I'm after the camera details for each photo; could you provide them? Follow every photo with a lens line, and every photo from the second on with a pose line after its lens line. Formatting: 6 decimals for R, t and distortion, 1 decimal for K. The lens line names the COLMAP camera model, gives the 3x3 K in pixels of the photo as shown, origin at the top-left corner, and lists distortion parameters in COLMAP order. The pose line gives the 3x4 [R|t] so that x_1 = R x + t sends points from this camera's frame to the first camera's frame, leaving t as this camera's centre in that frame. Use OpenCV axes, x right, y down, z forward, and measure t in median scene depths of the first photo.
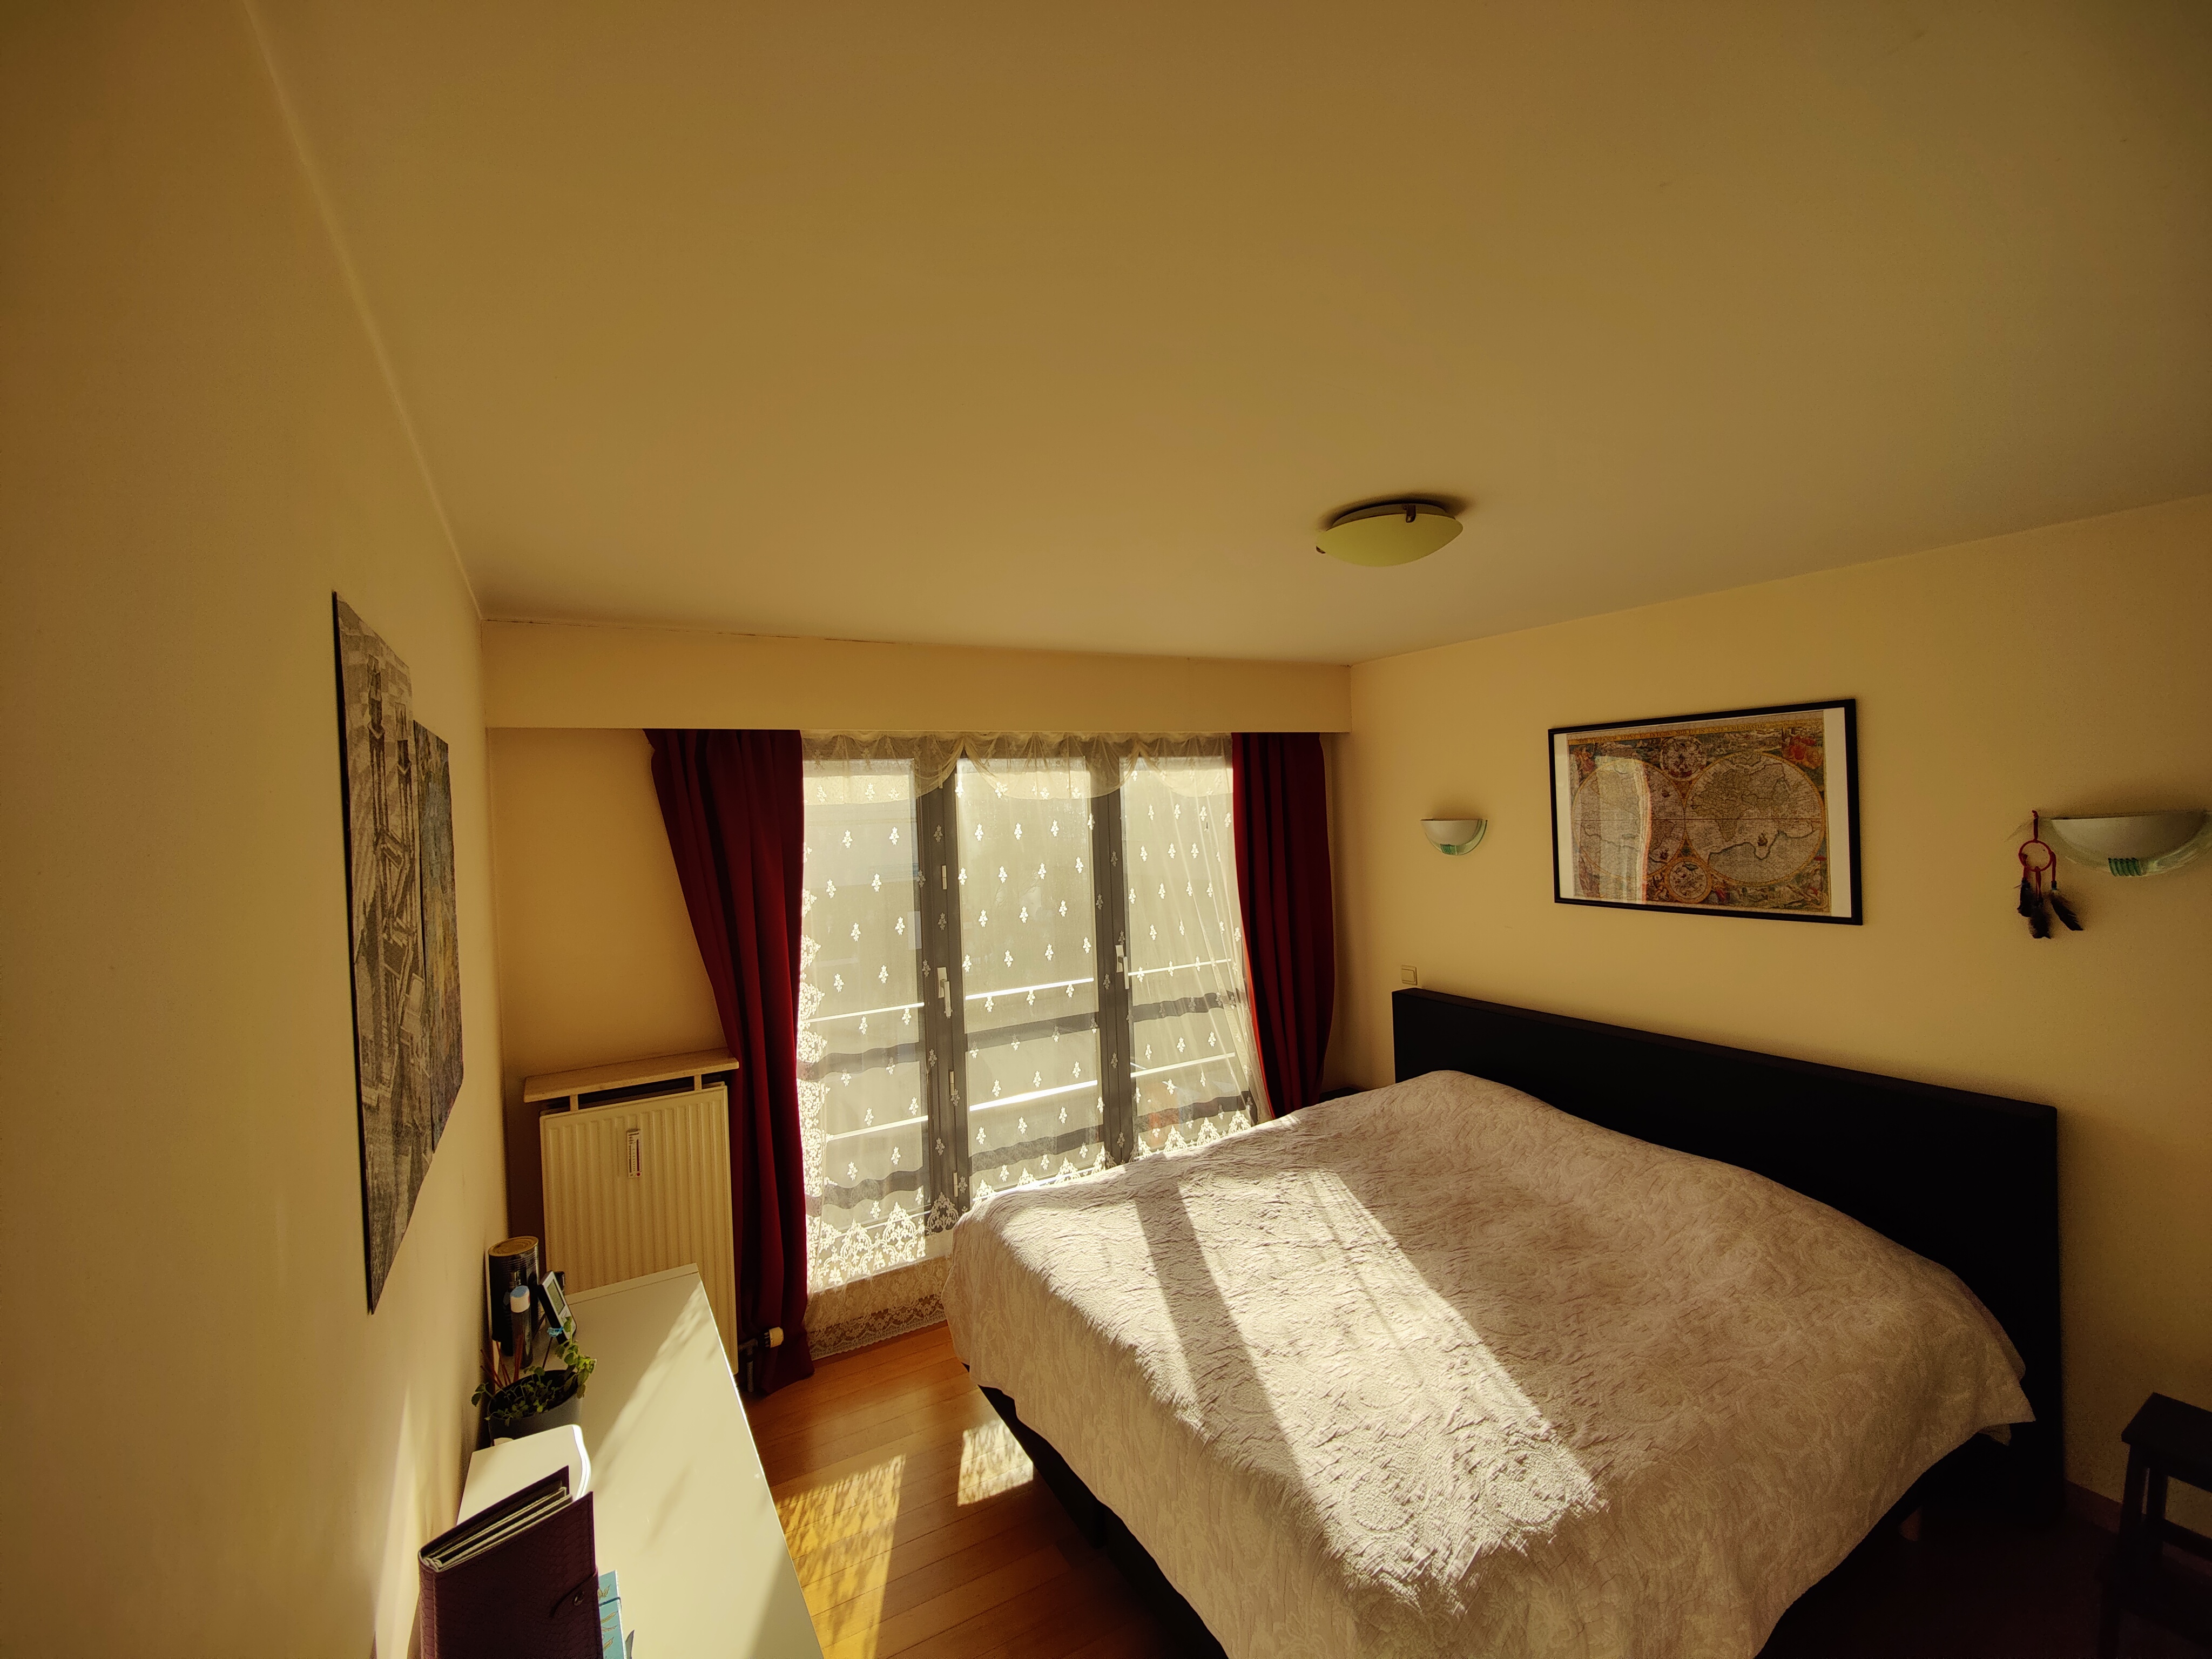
lens RADIAL K [[958.9, 0, 1100.7], [0, 958.9, 825.1], [0, 0, 1]] dist [0.027749, -0.022015]
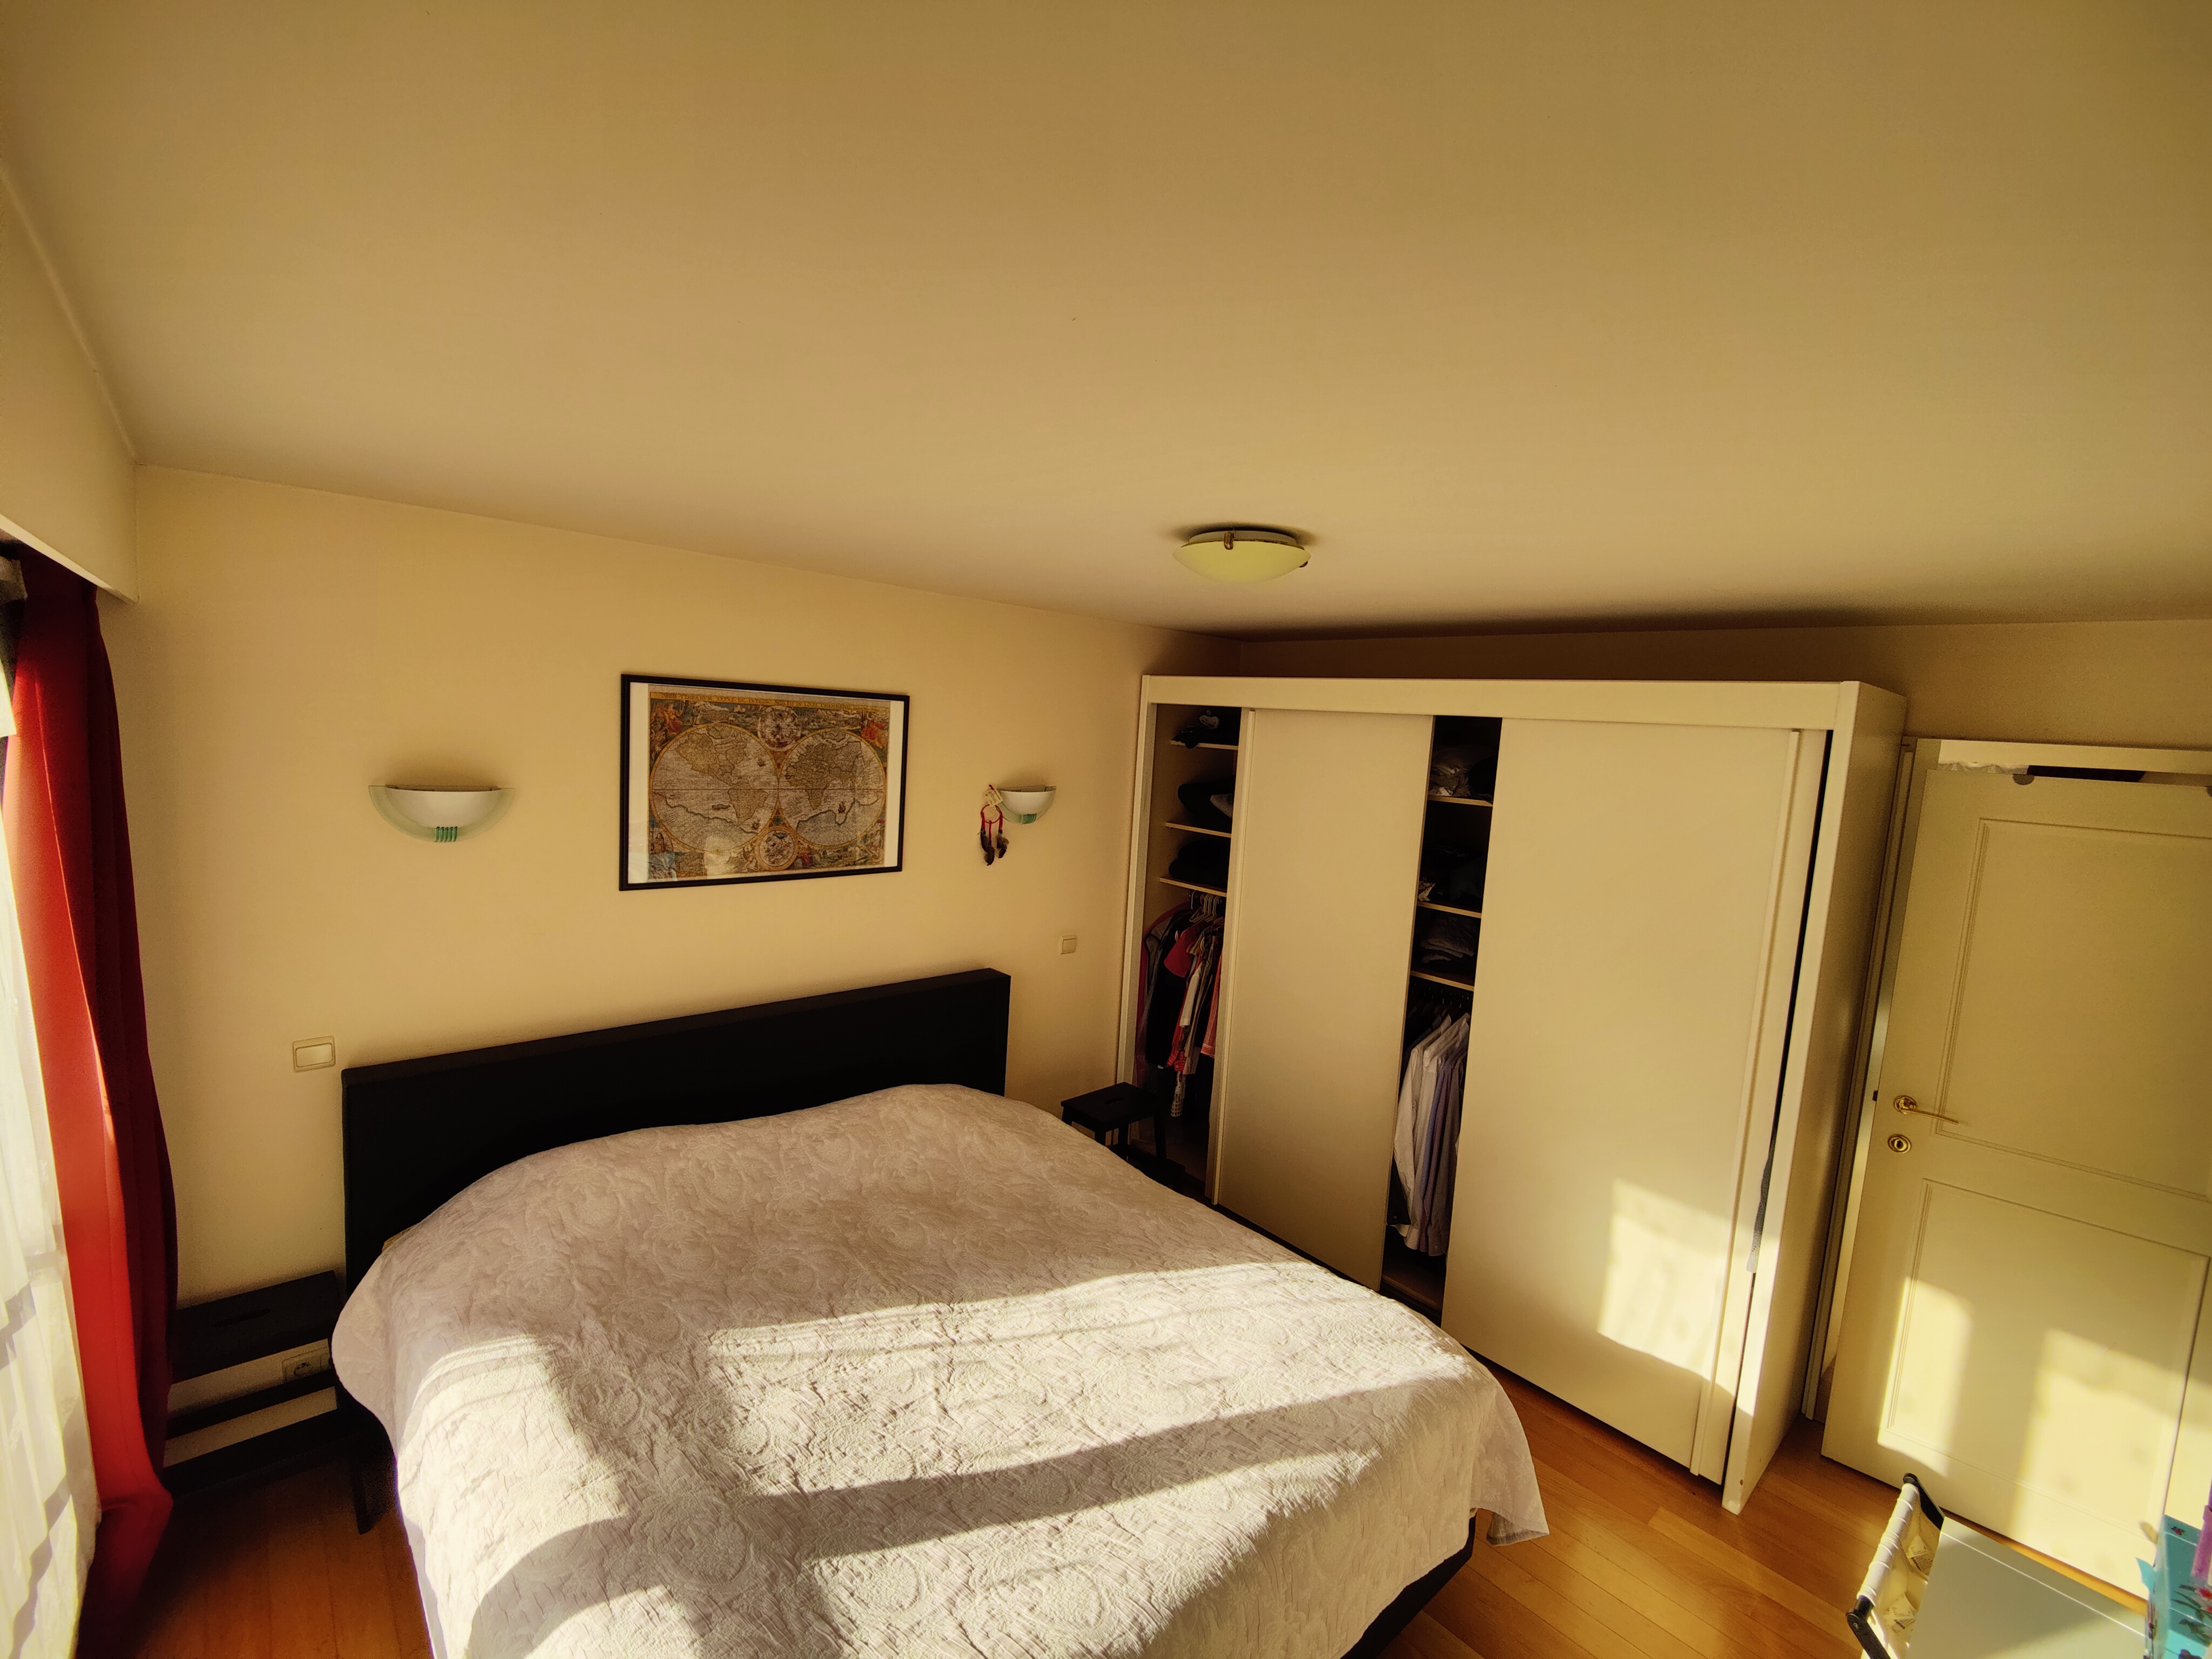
lens RADIAL K [[958.9, 0, 1100.7], [0, 958.9, 825.1], [0, 0, 1]] dist [0.027749, -0.022015]
pose [[-0.217050, -0.080639, 0.972824, -0.491560], [-0.034867, 0.996587, 0.074829, -0.060526], [-0.975538, -0.017678, -0.219121, 0.972703]]
